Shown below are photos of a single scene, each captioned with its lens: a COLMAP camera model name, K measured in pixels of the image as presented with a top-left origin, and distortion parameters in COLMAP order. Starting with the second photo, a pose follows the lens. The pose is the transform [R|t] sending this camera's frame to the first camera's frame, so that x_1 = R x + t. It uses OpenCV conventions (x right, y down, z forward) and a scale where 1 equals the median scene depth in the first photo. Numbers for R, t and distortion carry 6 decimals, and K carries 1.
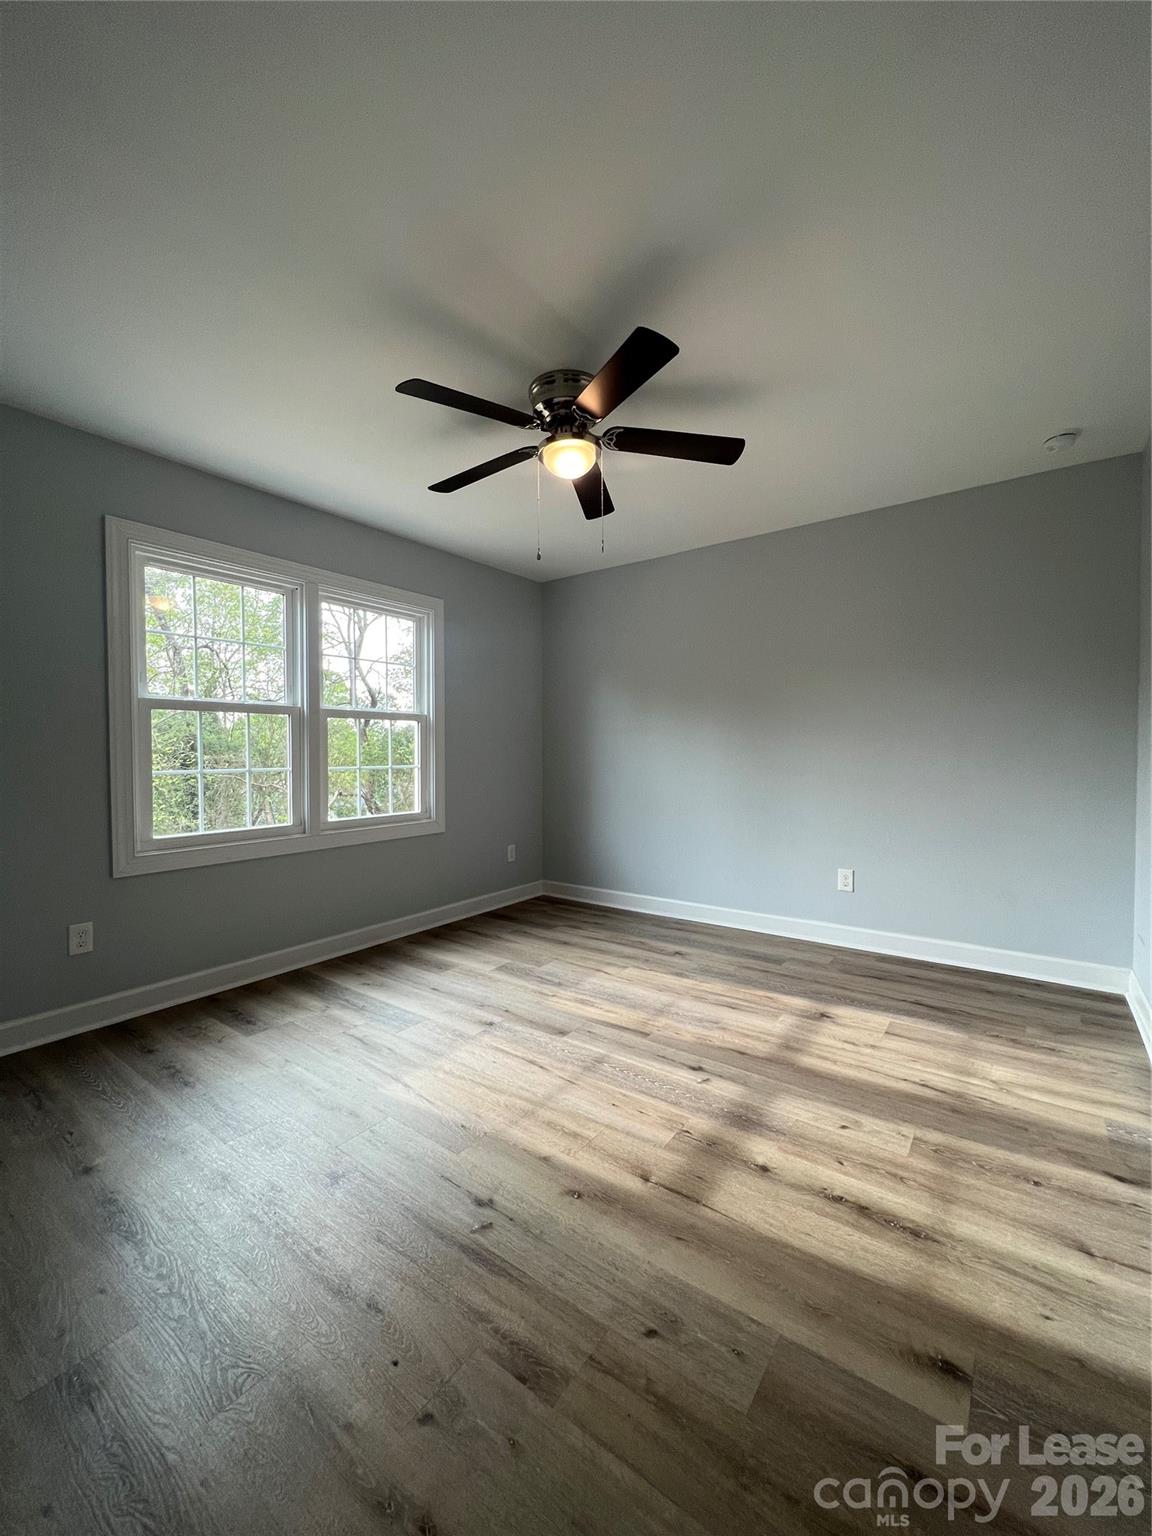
lens RADIAL K [[610.2, 0, 582.1], [0, 610.2, 763.6], [0, 0, 1]] dist [0.001662, 0.000080]
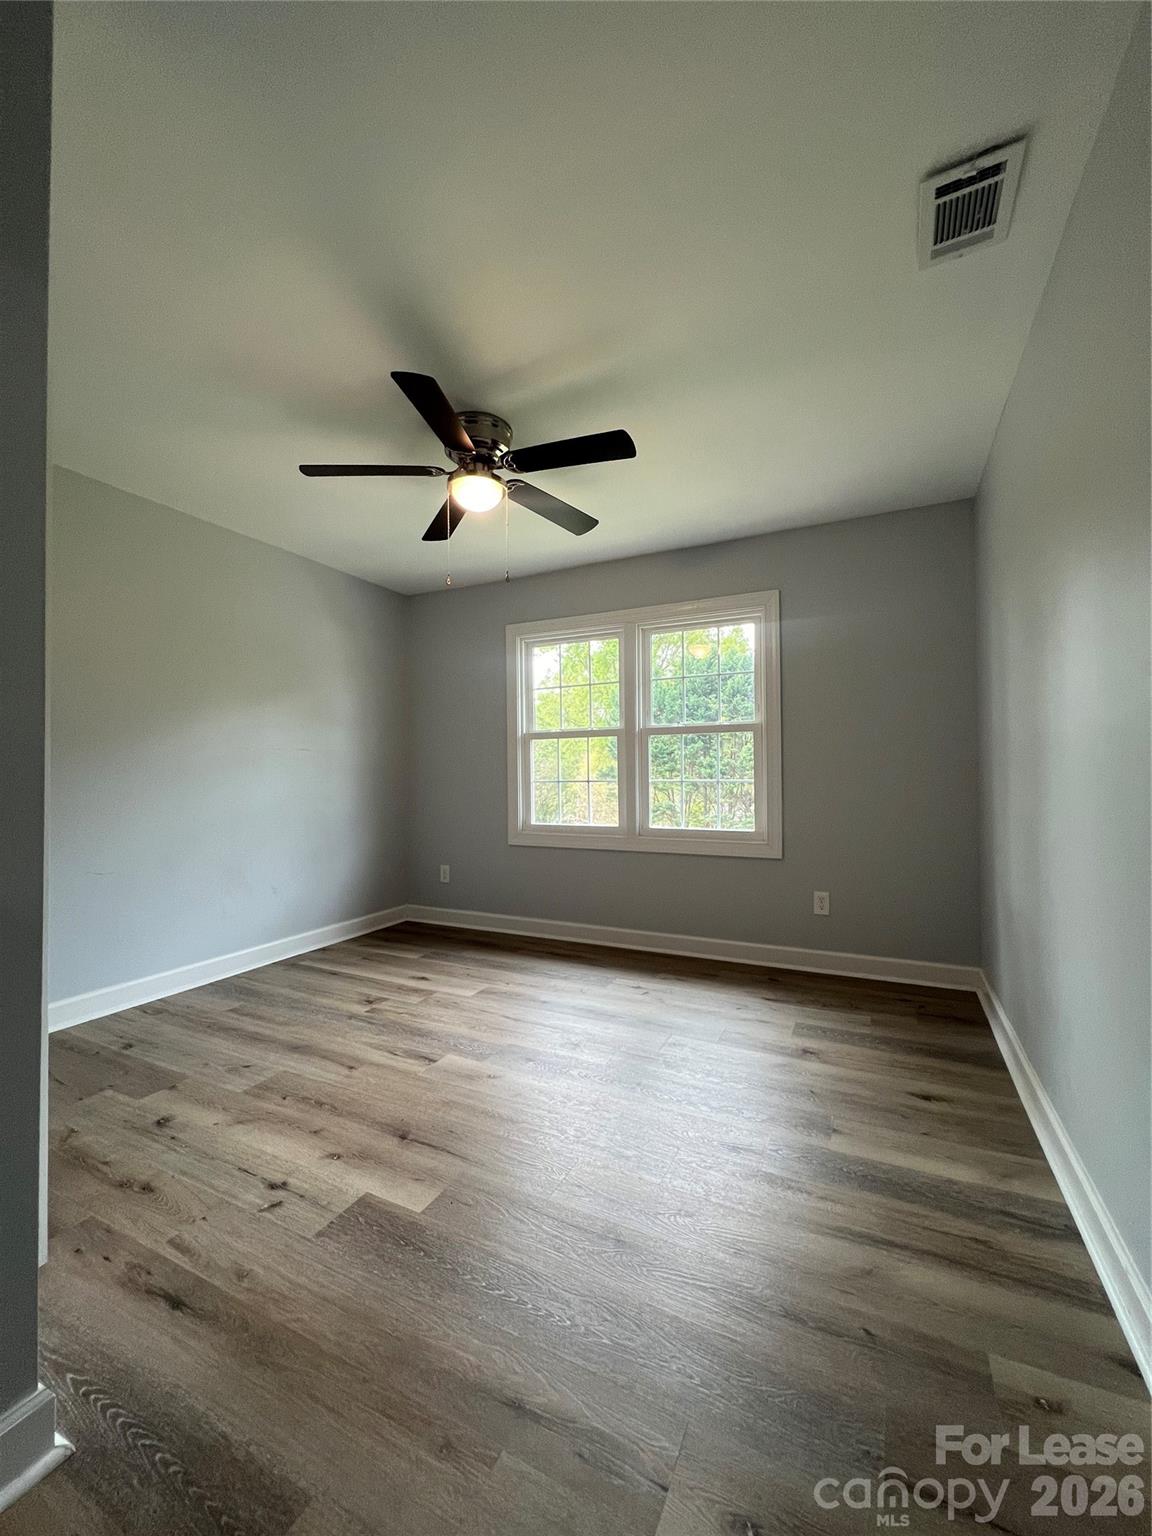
lens RADIAL K [[610.2, 0, 582.1], [0, 610.2, 763.6], [0, 0, 1]] dist [0.001662, 0.000080]
pose [[0.167021, 0.012239, -0.985877, 0.739406], [-0.004252, 0.999923, 0.011693, -0.040702], [0.985944, 0.002239, 0.167060, 0.752206]]
